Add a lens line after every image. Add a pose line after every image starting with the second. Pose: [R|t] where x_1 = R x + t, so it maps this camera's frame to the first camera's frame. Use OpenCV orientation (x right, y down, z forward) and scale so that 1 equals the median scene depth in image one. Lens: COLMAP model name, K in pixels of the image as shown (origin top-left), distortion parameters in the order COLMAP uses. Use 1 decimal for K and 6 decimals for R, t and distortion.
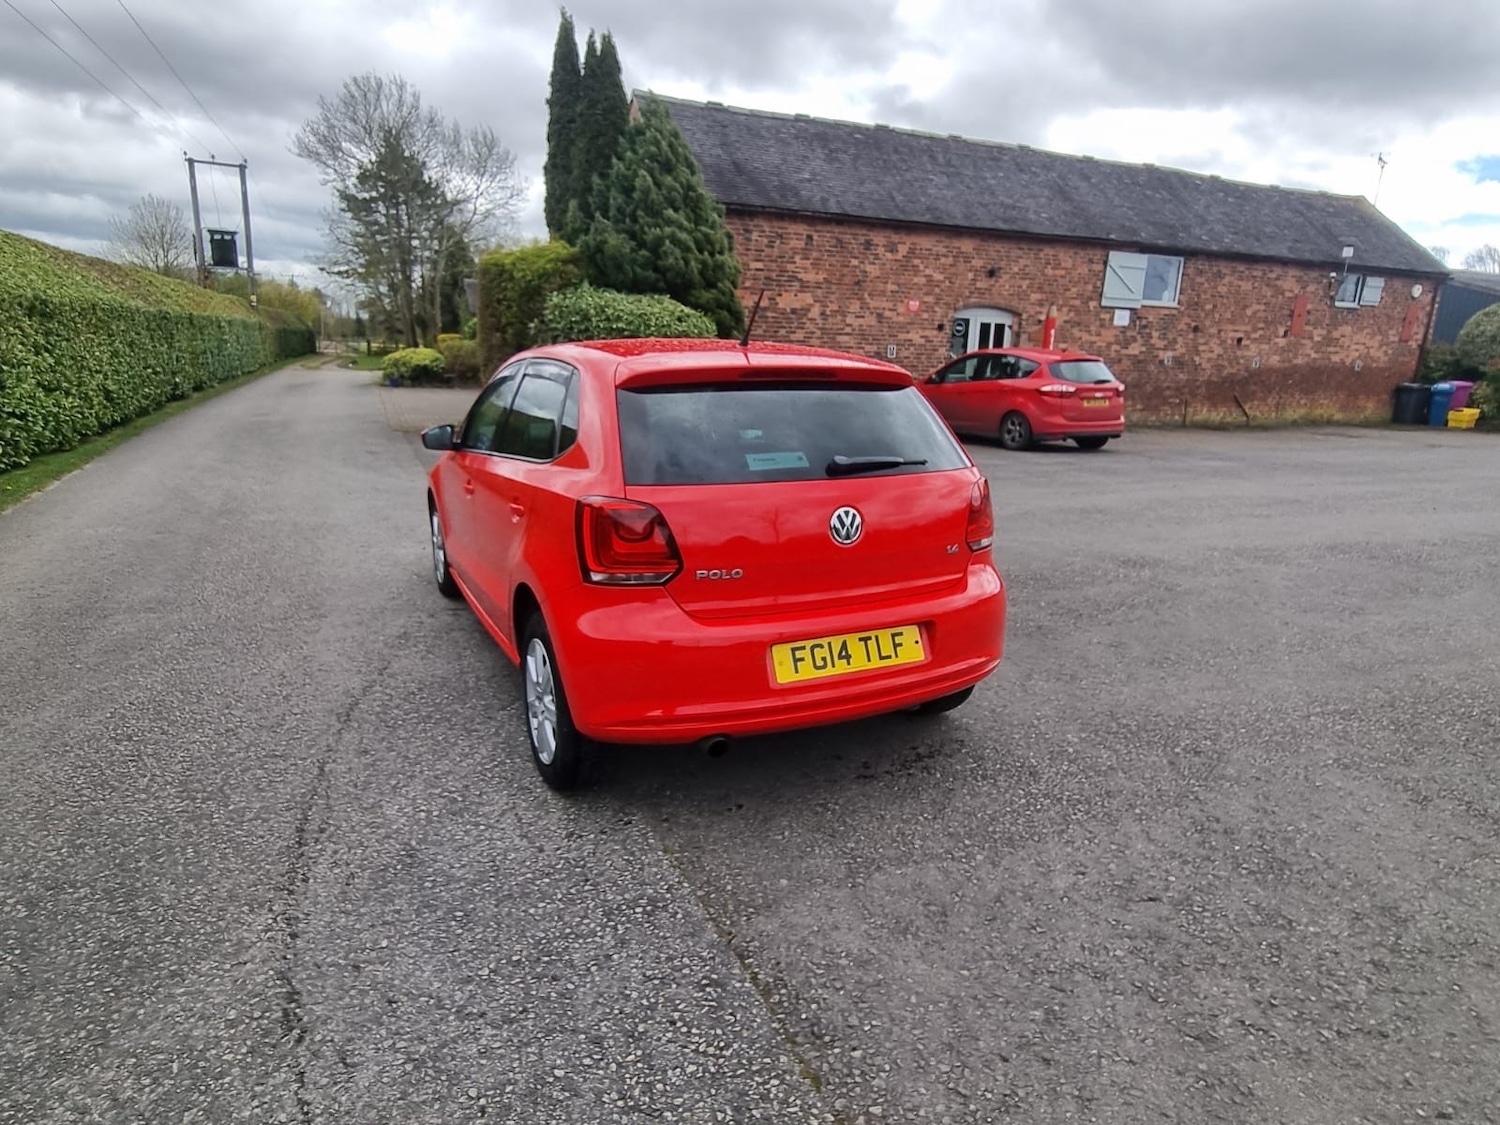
lens RADIAL K [[857.1, 0, 734.1], [0, 857.1, 611.1], [0, 0, 1]] dist [-0.000429, -0.001427]
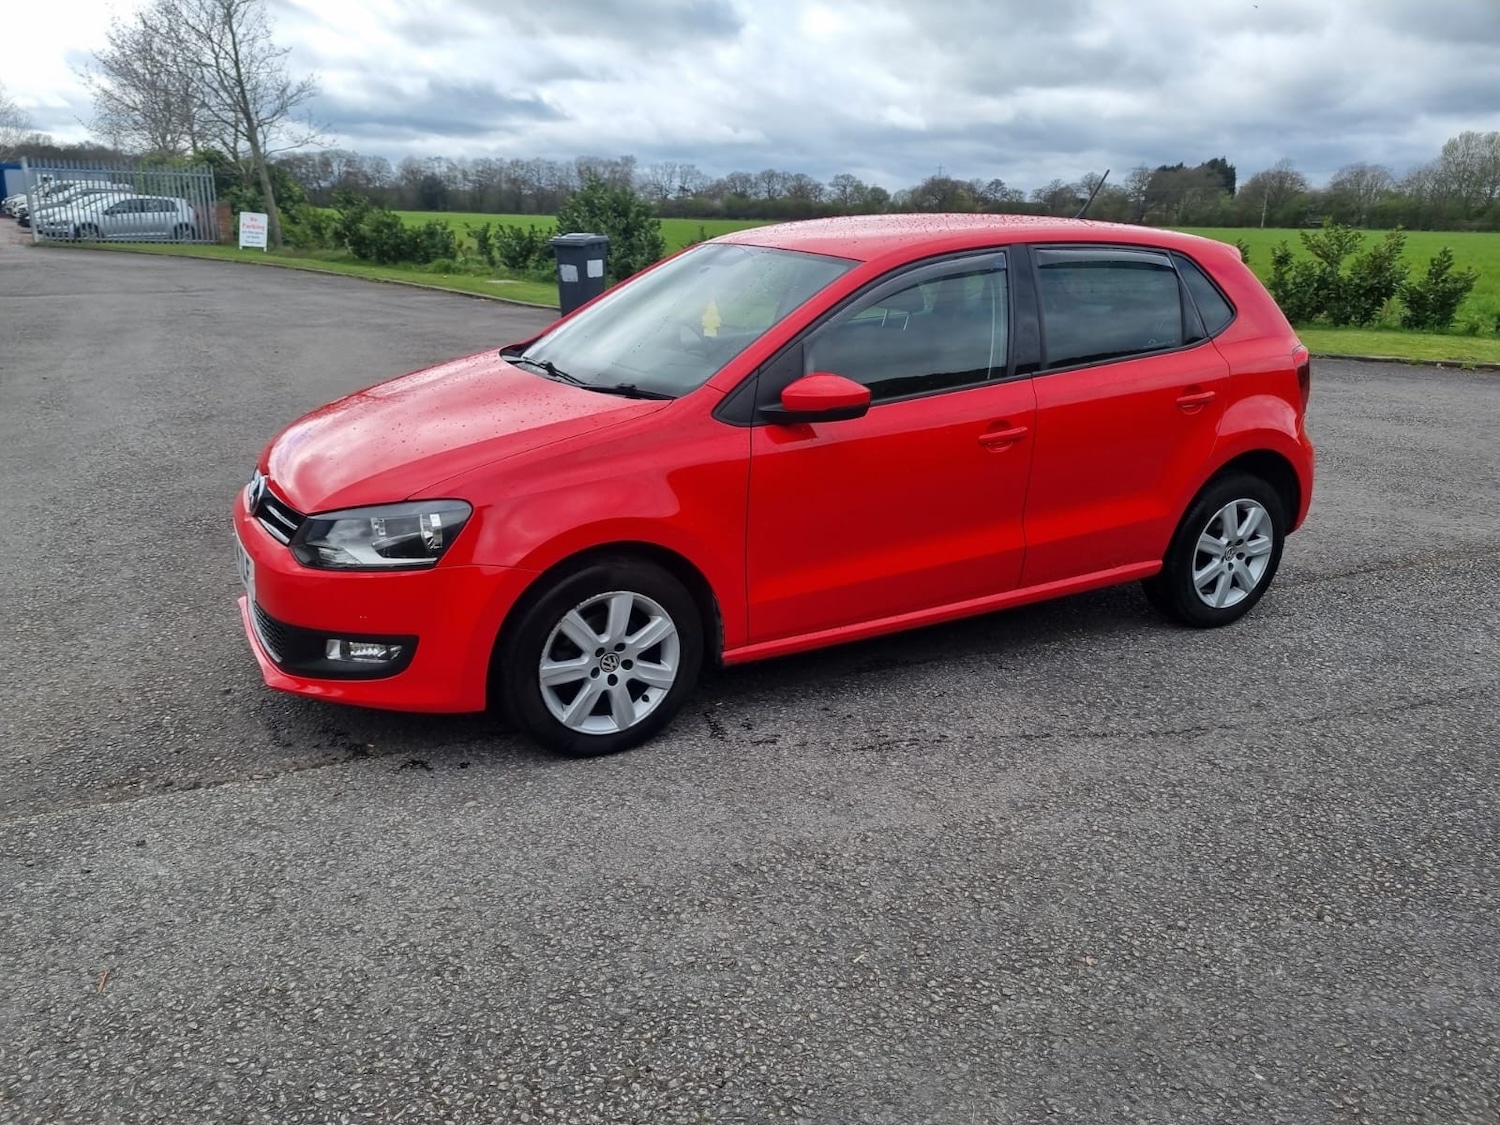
lens RADIAL K [[1117.3, 0, 716.9], [0, 1117.3, 603.6], [0, 0, 1]] dist [0.057833, -0.054155]
pose [[-0.032777, -0.350392, 0.936029, -0.268495], [0.273136, 0.897742, 0.345624, -0.088662], [-0.961417, 0.266992, 0.066280, 0.262253]]
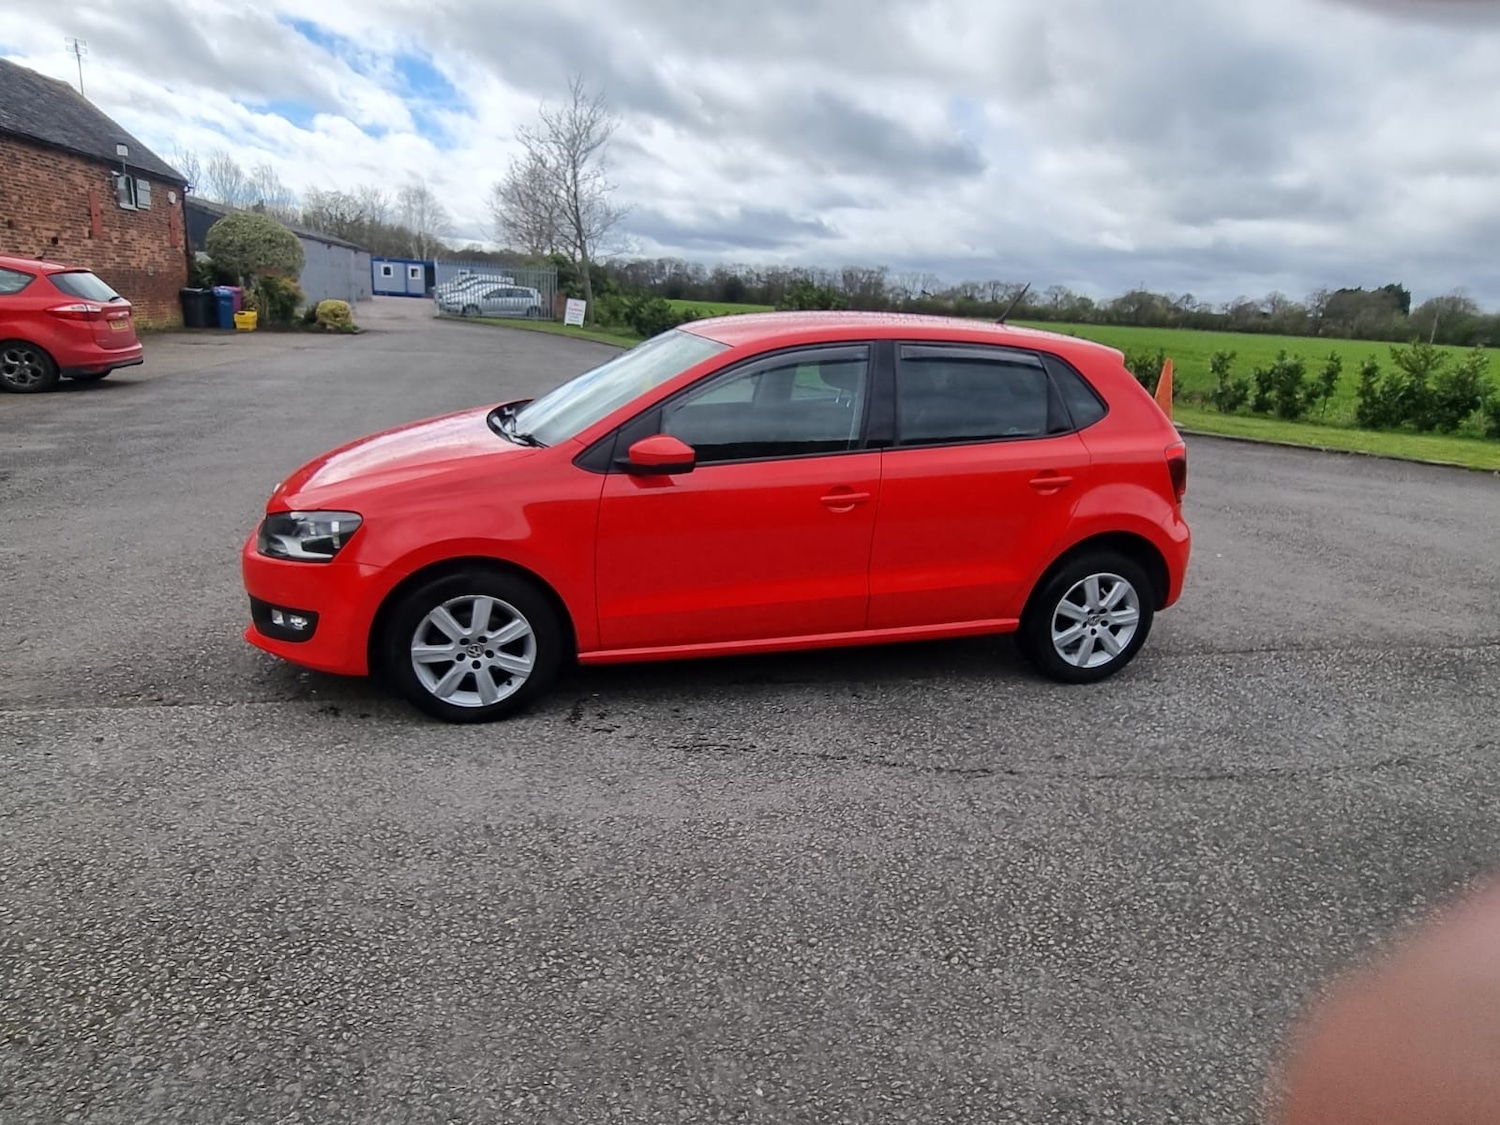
lens RADIAL K [[864.8, 0, 735.3], [0, 864.8, 603.0], [0, 0, 1]] dist [-0.001214, 0.000066]
pose [[0.200050, -0.336088, 0.920340, -0.249512], [0.240285, 0.927471, 0.286463, -0.068680], [-0.949865, 0.163837, 0.266297, 0.194166]]
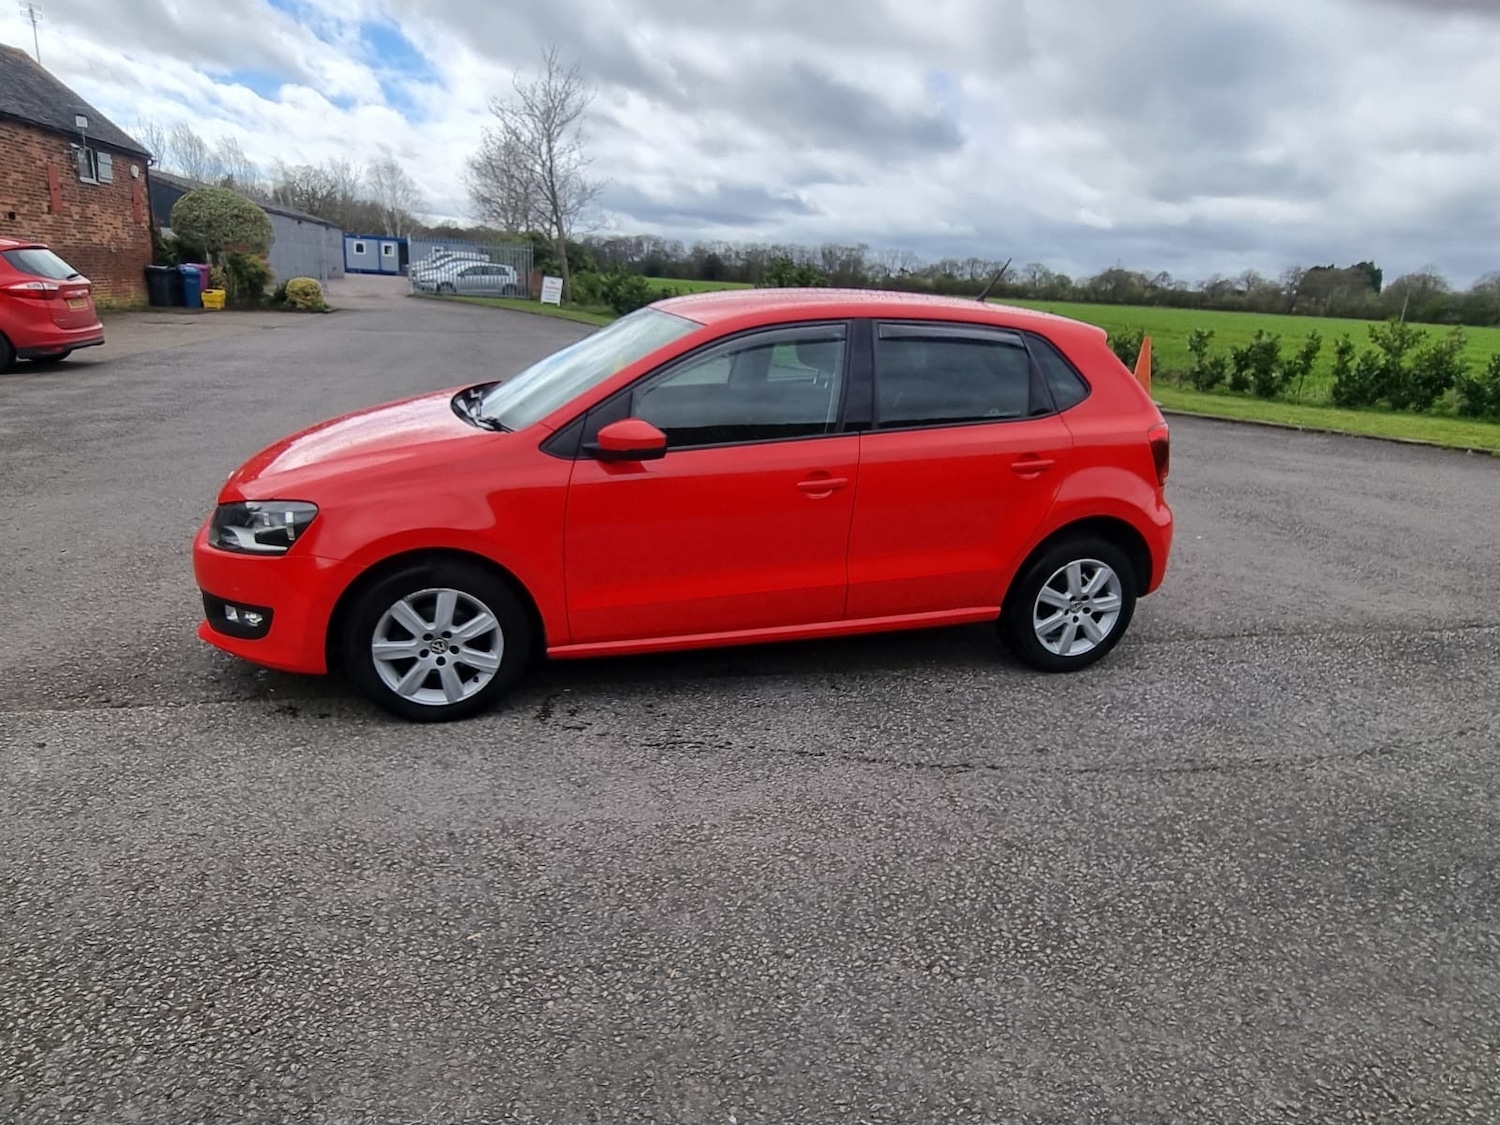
lens RADIAL K [[857.1, 0, 734.1], [0, 857.1, 611.1], [0, 0, 1]] dist [-0.000429, -0.001427]
pose [[0.179004, -0.368717, 0.912143, -0.241146], [0.241057, 0.915295, 0.322685, -0.068558], [-0.953860, 0.162117, 0.252724, 0.194364]]
